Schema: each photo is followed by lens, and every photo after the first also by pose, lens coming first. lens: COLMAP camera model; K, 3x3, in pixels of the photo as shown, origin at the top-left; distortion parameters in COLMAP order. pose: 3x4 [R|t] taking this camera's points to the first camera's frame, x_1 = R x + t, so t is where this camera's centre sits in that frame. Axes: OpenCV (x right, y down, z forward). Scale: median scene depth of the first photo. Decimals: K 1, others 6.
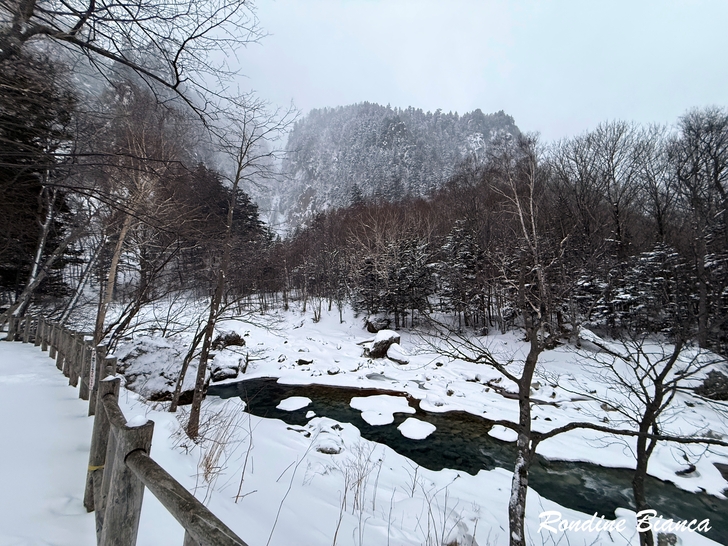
lens RADIAL K [[290.7, 0, 364.0], [0, 290.7, 273.0], [0, 0, 1]] dist [-0.000299, 0.000050]
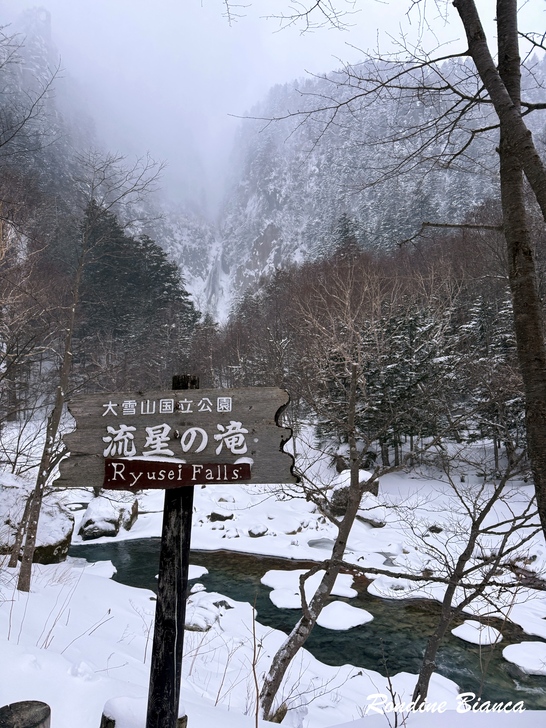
lens RADIAL K [[519.0, 0, 273.0], [0, 519.0, 364.0], [0, 0, 1]] dist [0.118649, -0.193164]
pose [[0.978712, -0.025180, -0.203690, 0.117635], [0.023091, 0.999654, -0.012625, -0.012641], [0.203937, 0.007653, 0.978954, -0.090002]]
